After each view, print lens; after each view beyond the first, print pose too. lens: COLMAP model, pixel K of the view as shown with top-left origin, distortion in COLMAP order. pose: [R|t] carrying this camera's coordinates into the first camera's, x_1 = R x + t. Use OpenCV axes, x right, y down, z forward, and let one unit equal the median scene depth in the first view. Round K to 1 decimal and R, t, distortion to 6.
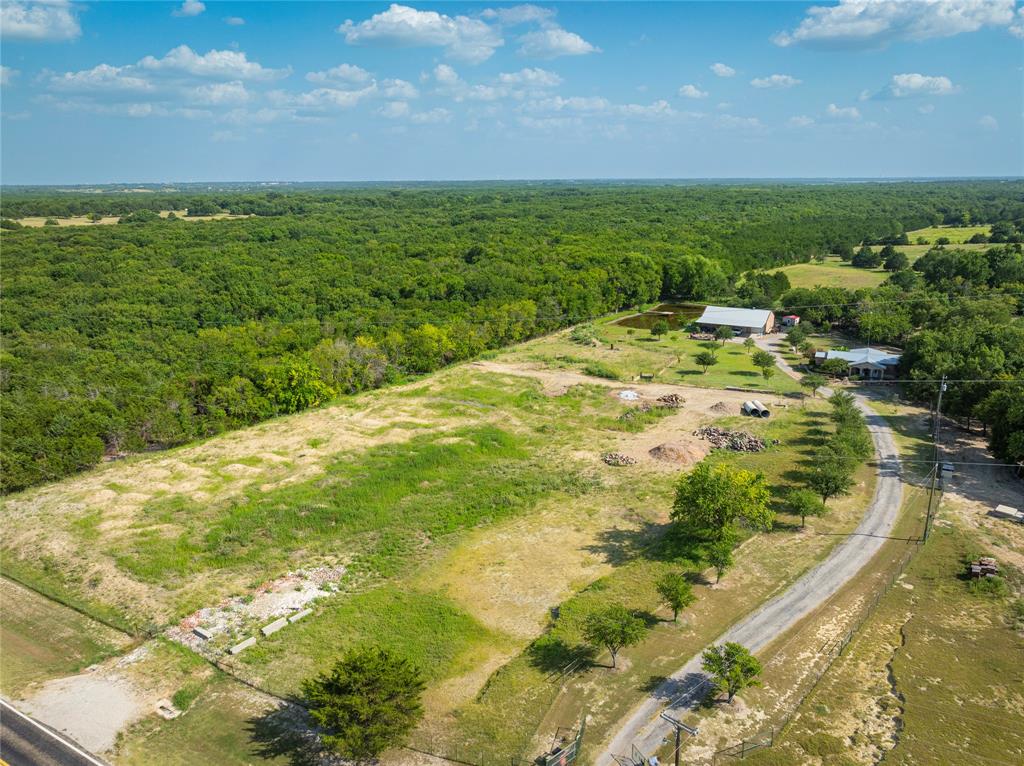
lens RADIAL K [[715.8, 0, 512.8], [0, 715.8, 384.5], [0, 0, 1]] dist [-0.032701, 0.019409]
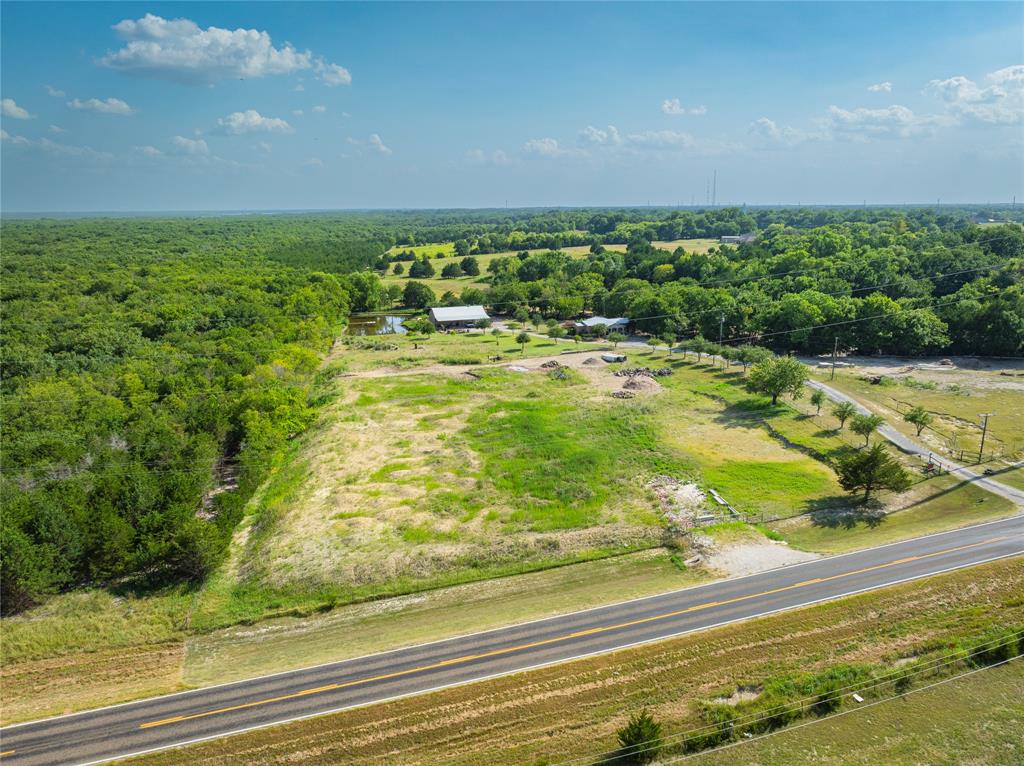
lens RADIAL K [[715.8, 0, 507.8], [0, 715.8, 378.5], [0, 0, 1]] dist [-0.032701, 0.019409]
pose [[0.684545, -0.163672, 0.710359, -0.701739], [0.200268, 0.979198, 0.032625, -0.012621], [-0.700922, 0.119929, 0.703083, 0.120344]]
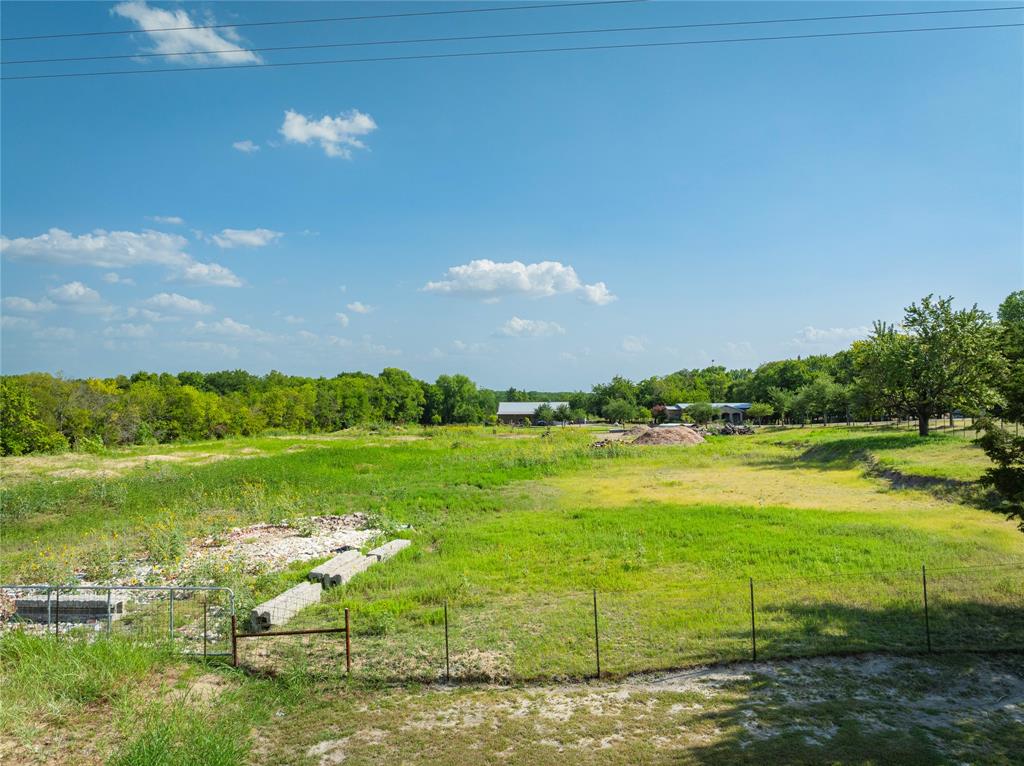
lens RADIAL K [[715.8, 0, 511.4], [0, 715.8, 381.3], [0, 0, 1]] dist [-0.032701, 0.019409]
pose [[0.887089, 0.022218, 0.461063, -0.181000], [0.118940, 0.954111, -0.274819, 0.157275], [-0.446012, 0.298628, 0.843739, 0.311119]]
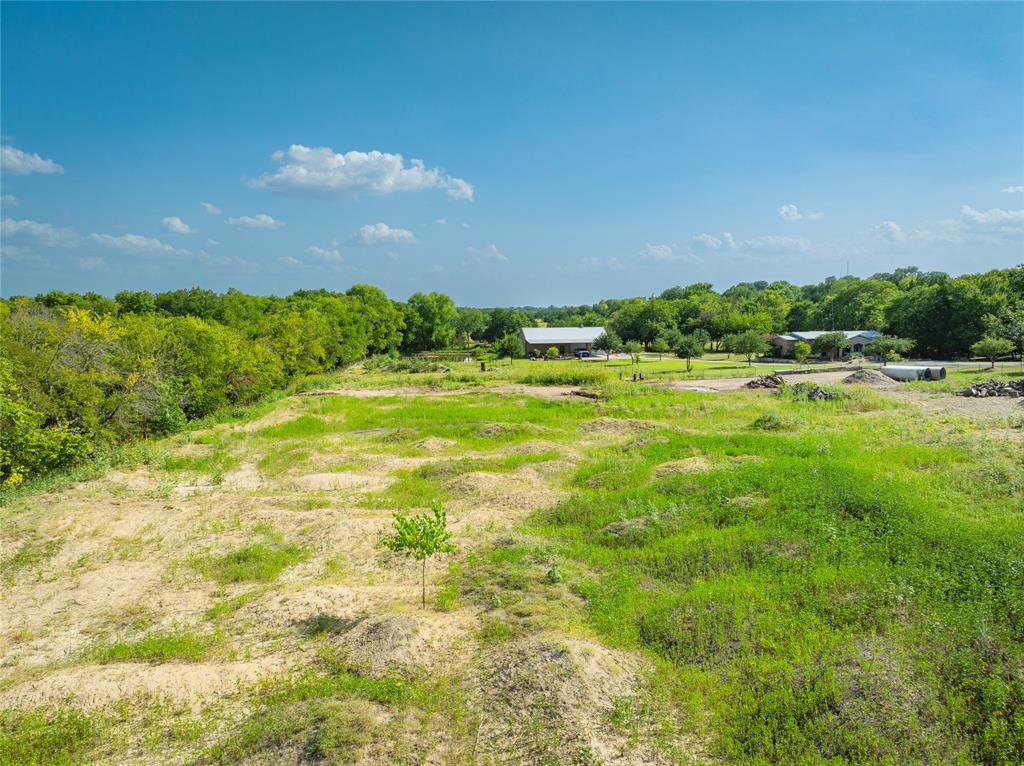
lens RADIAL K [[715.8, 0, 510.5], [0, 715.8, 364.8], [0, 0, 1]] dist [-0.032701, 0.019409]
pose [[0.787243, -0.037663, 0.615491, -0.270024], [0.166847, 0.973912, -0.153809, 0.053754], [-0.593642, 0.223778, 0.772990, 0.611941]]
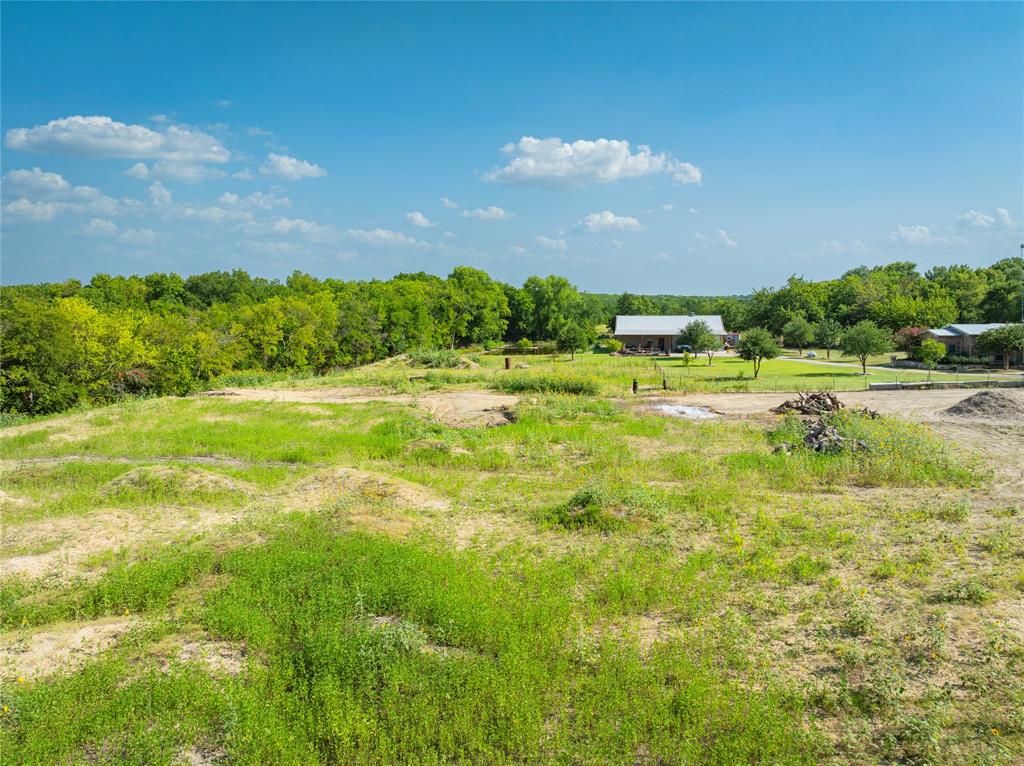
lens RADIAL K [[715.8, 0, 514.1], [0, 715.8, 375.0], [0, 0, 1]] dist [-0.032701, 0.019409]
pose [[0.935883, -0.028338, 0.351170, -0.038539], [0.091092, 0.982330, -0.163496, 0.044501], [-0.340331, 0.185002, 0.921927, 0.653797]]
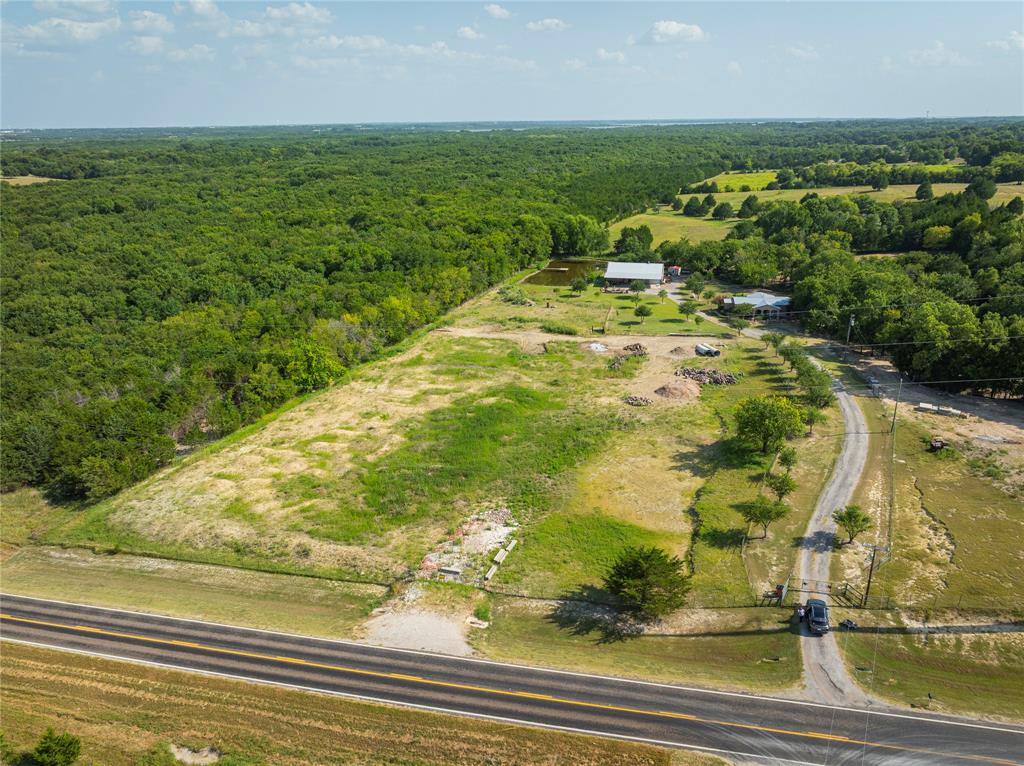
lens RADIAL K [[715.8, 0, 512.1], [0, 715.8, 382.7], [0, 0, 1]] dist [-0.032701, 0.019409]
pose [[0.959189, -0.100252, 0.264397, -0.276092], [0.081498, 0.993377, 0.081000, -0.032440], [-0.270766, -0.056147, 0.961006, -0.099943]]
